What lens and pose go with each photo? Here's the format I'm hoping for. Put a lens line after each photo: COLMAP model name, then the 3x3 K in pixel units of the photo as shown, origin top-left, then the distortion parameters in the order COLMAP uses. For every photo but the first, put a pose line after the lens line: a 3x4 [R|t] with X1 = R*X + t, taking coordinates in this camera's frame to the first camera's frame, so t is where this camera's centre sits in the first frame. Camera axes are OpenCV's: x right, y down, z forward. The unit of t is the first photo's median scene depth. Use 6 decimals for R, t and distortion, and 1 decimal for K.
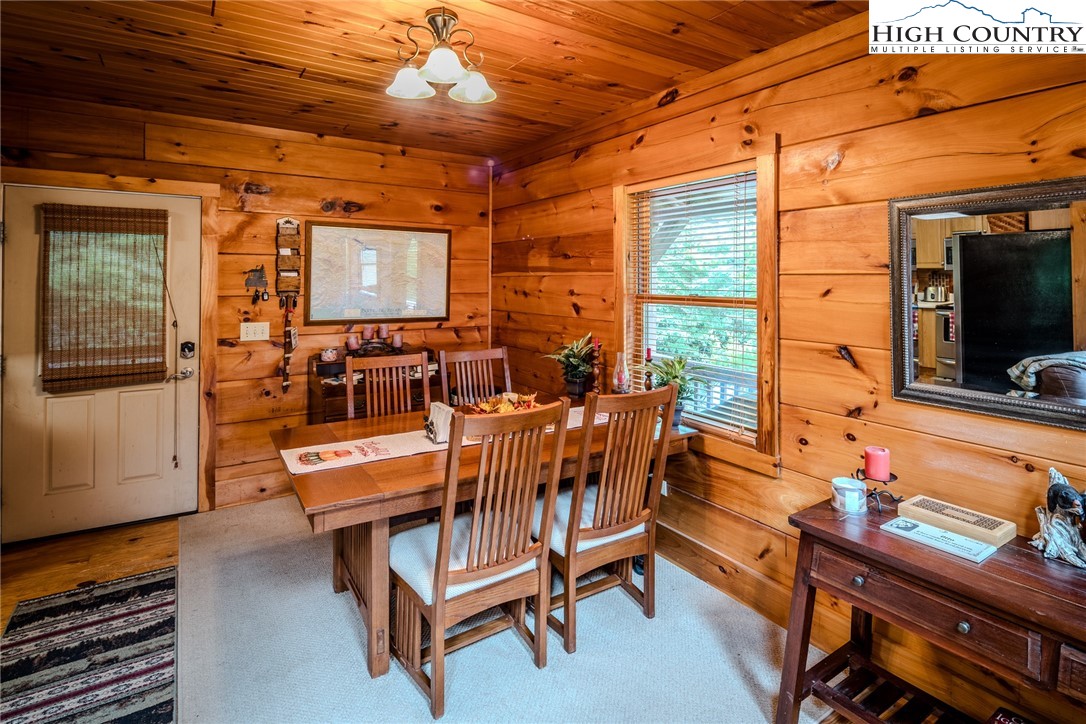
lens RADIAL K [[546.8, 0, 569.7], [0, 546.8, 276.6], [0, 0, 1]] dist [0.003643, -0.003001]
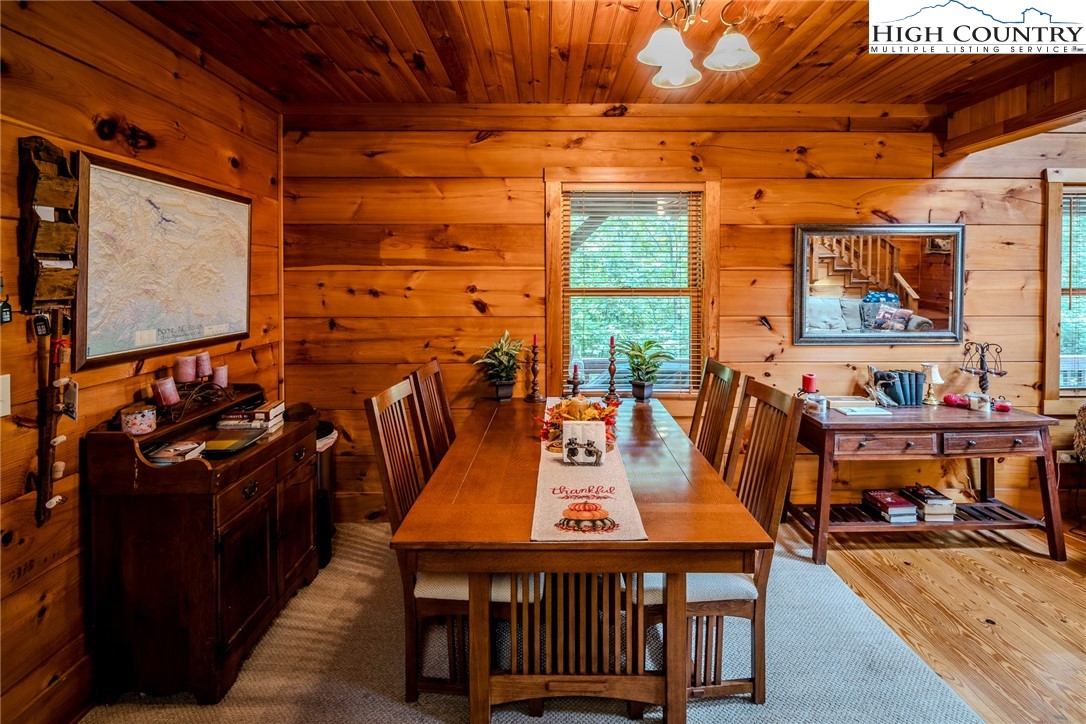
lens RADIAL K [[546.8, 0, 510.1], [0, 546.8, 285.8], [0, 0, 1]] dist [0.003643, -0.003001]
pose [[0.557464, -0.018558, 0.829994, -0.679053], [-0.001108, 0.999733, 0.023098, 0.003009], [-0.830200, -0.013796, 0.557294, 0.428677]]
